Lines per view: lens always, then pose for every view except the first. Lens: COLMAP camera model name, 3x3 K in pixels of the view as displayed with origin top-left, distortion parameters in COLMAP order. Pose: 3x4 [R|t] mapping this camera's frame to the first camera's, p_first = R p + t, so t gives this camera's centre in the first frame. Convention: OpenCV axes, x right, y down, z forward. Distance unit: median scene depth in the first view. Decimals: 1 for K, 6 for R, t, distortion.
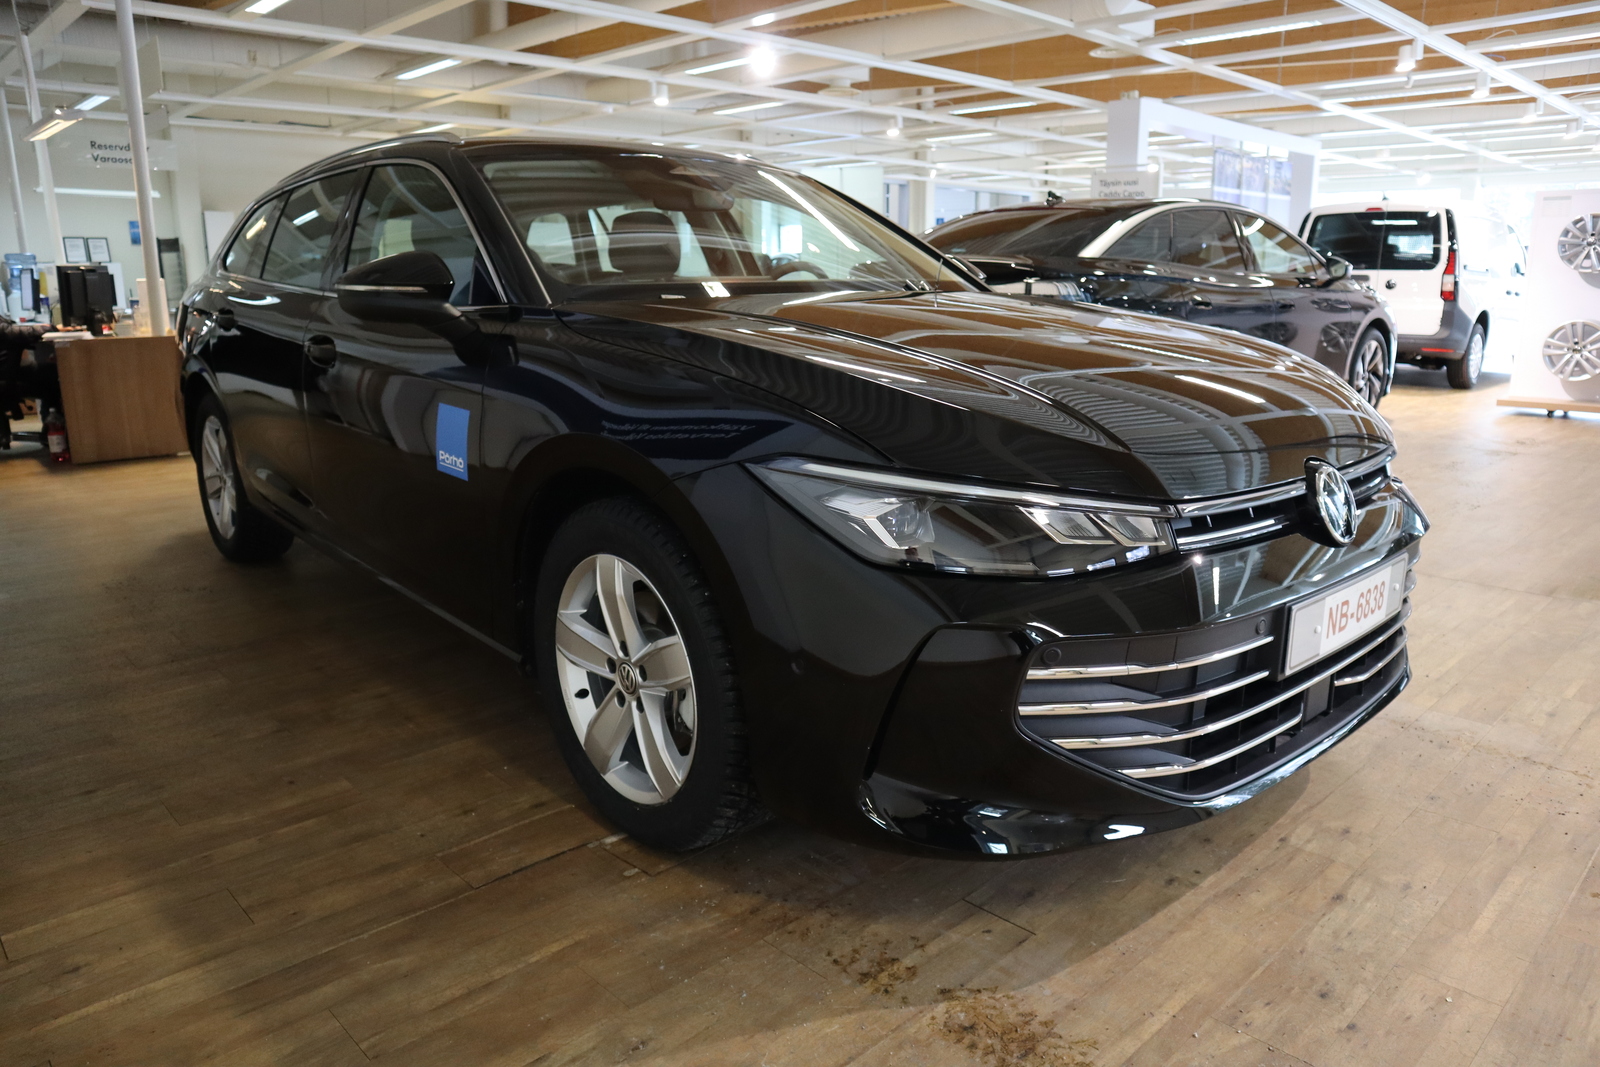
lens RADIAL K [[1095.2, 0, 803.1], [0, 1095.2, 526.0], [0, 0, 1]] dist [-0.081097, 0.019202]
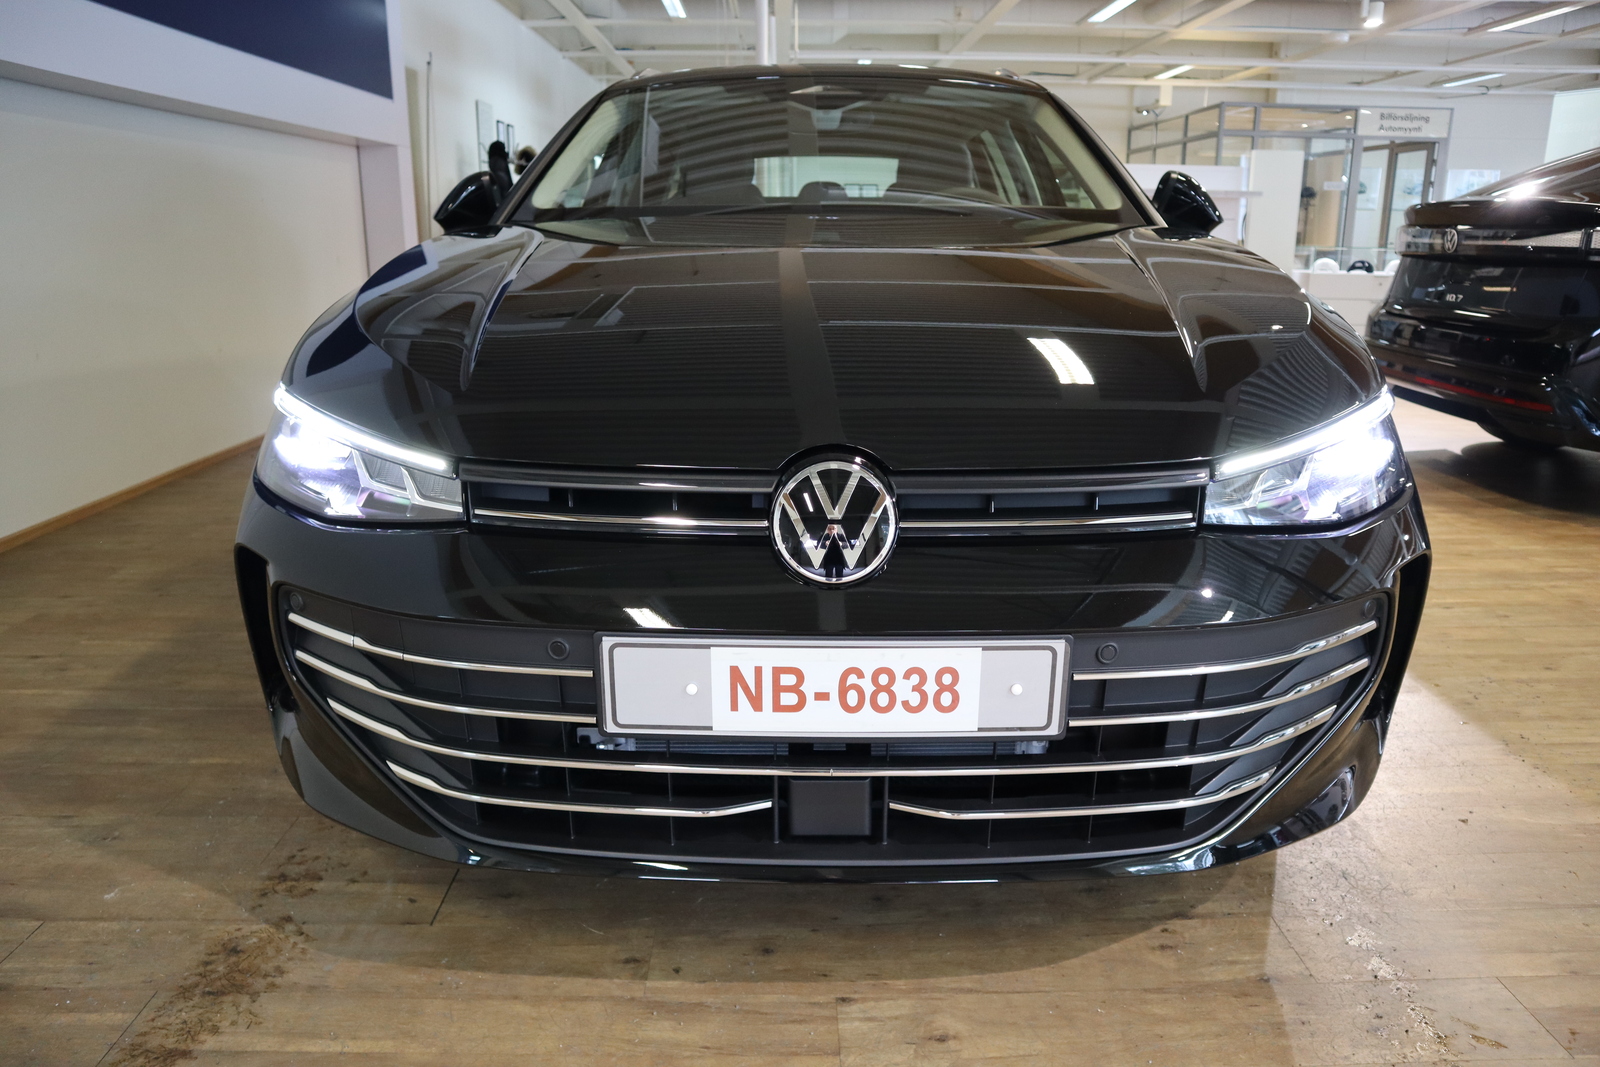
lens RADIAL K [[1095.2, 0, 804.3], [0, 1095.2, 535.6], [0, 0, 1]] dist [-0.081097, 0.019202]
pose [[0.730093, 0.185078, -0.657808, 0.916674], [-0.152809, 0.982465, 0.106822, -0.079071], [0.666044, 0.022529, 0.745572, 0.503481]]
